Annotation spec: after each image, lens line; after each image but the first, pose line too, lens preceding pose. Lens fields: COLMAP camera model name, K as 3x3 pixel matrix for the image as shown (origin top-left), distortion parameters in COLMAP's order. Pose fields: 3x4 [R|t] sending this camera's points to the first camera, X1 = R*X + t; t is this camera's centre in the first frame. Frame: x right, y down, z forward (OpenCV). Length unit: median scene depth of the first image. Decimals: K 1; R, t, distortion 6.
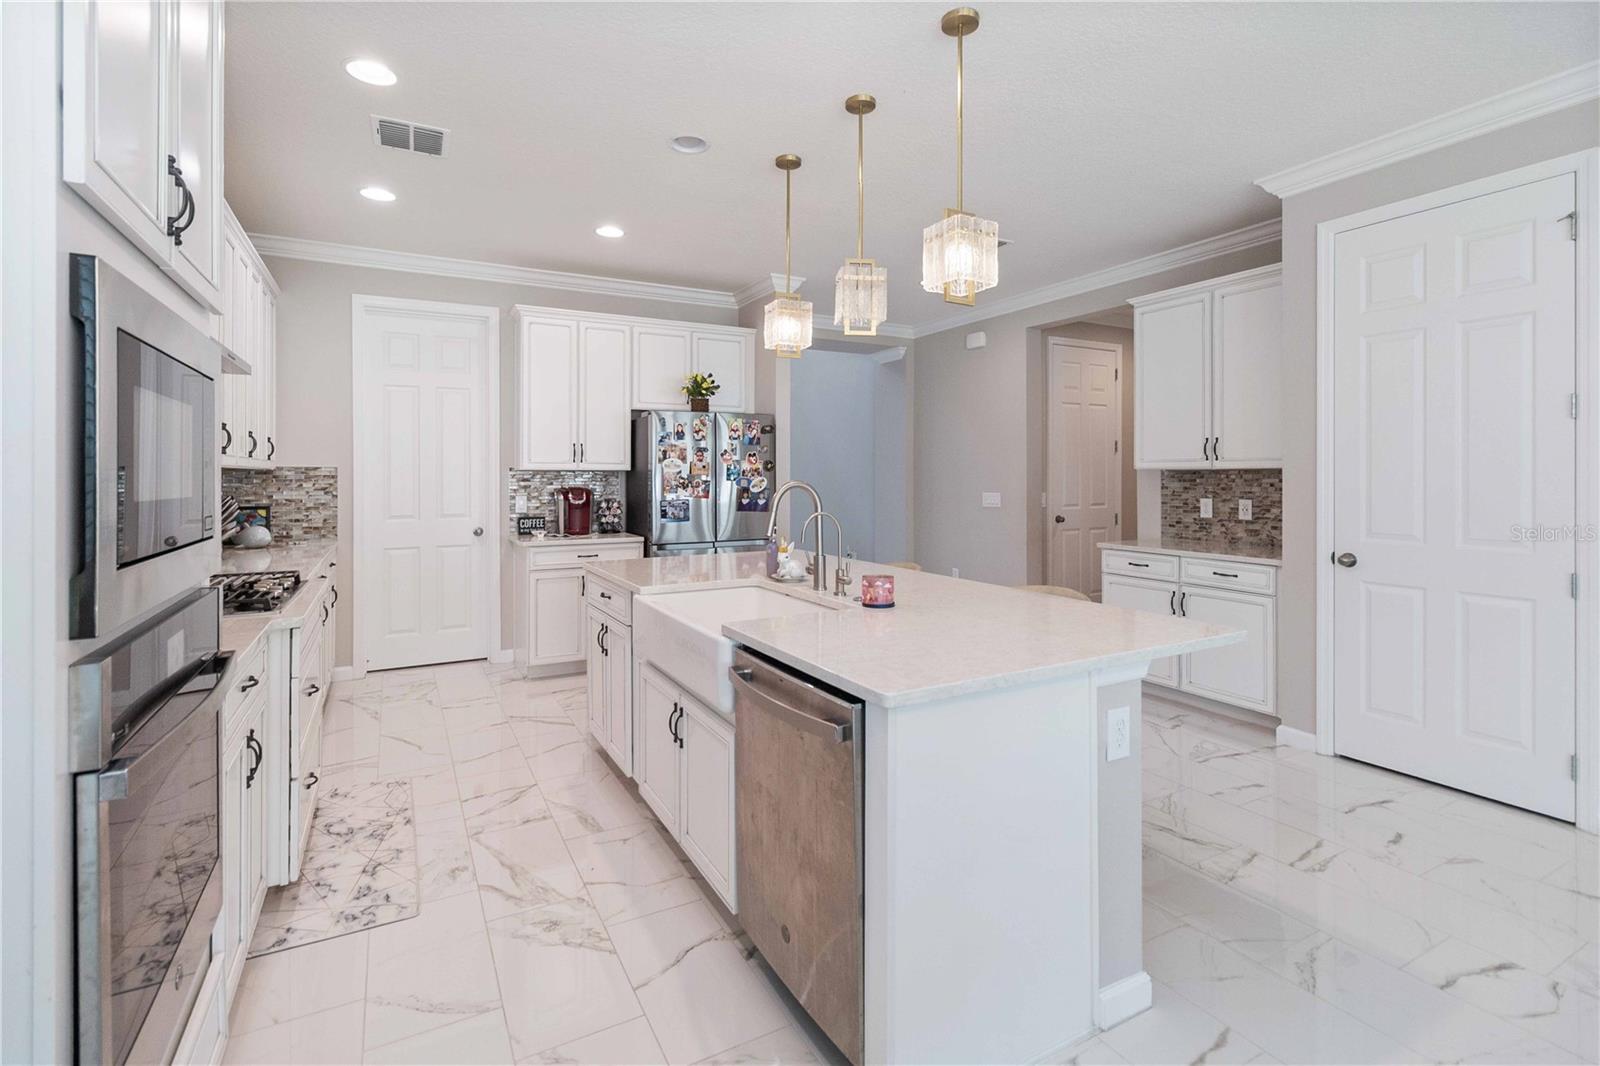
lens RADIAL K [[745.7, 0, 806.1], [0, 745.7, 473.5], [0, 0, 1]] dist [-0.002848, 0.000331]
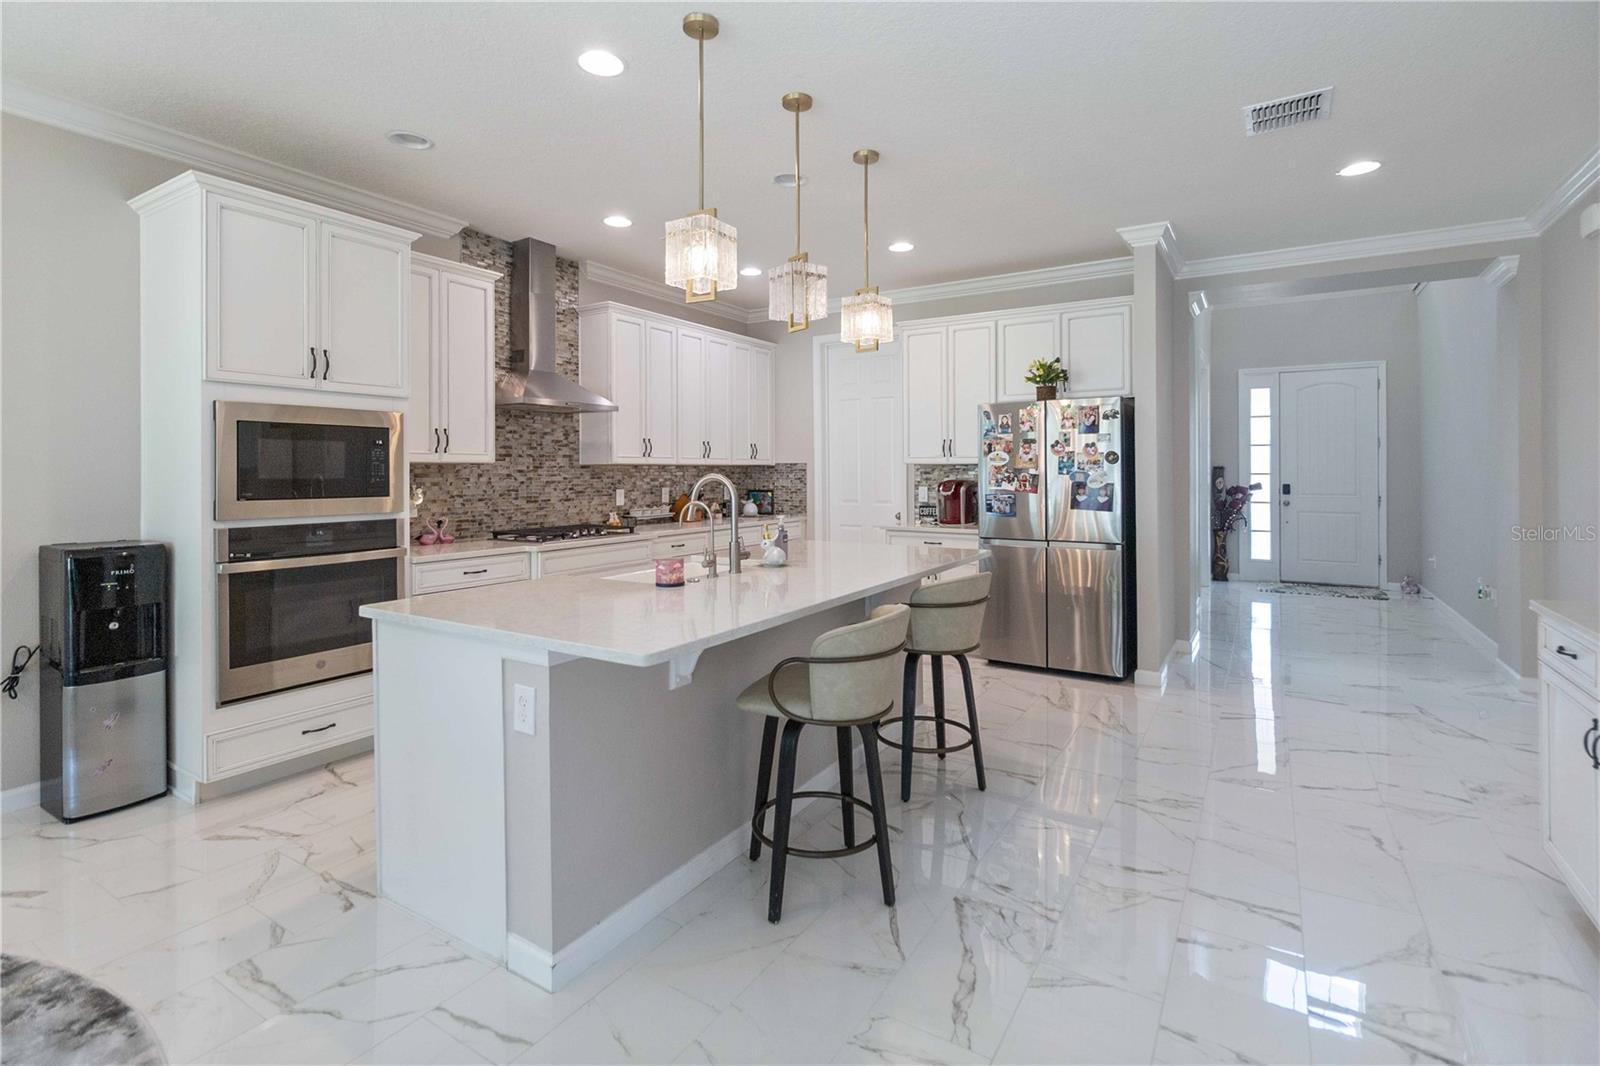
lens RADIAL K [[745.7, 0, 800.4], [0, 745.7, 473.0], [0, 0, 1]] dist [-0.002848, 0.000331]
pose [[0.483510, 0.003680, -0.875331, 0.605603], [0.003135, 0.999977, 0.005935, 0.001540], [0.875333, -0.005614, 0.483488, 0.325063]]
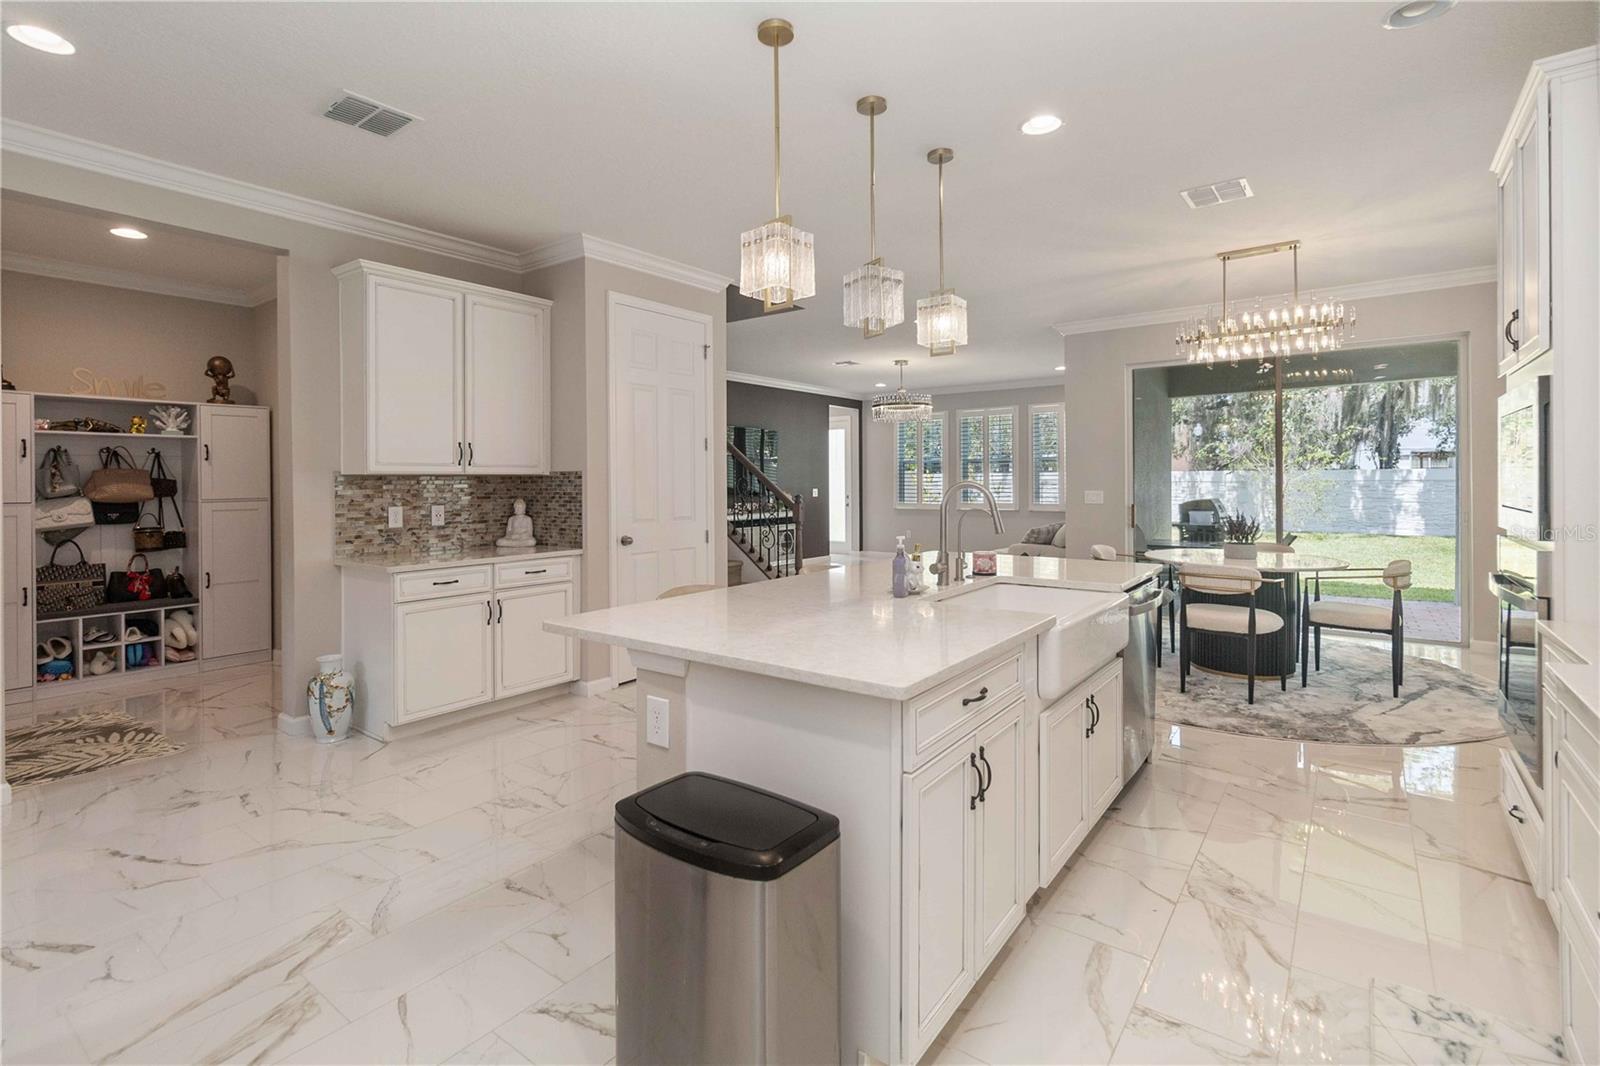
lens RADIAL K [[745.7, 0, 791.3], [0, 745.7, 480.6], [0, 0, 1]] dist [-0.002848, 0.000331]
pose [[-0.405121, 0.003950, 0.914255, -0.187382], [0.003367, 0.999990, -0.002828, 0.002286], [-0.914257, 0.001933, -0.405130, 0.354199]]
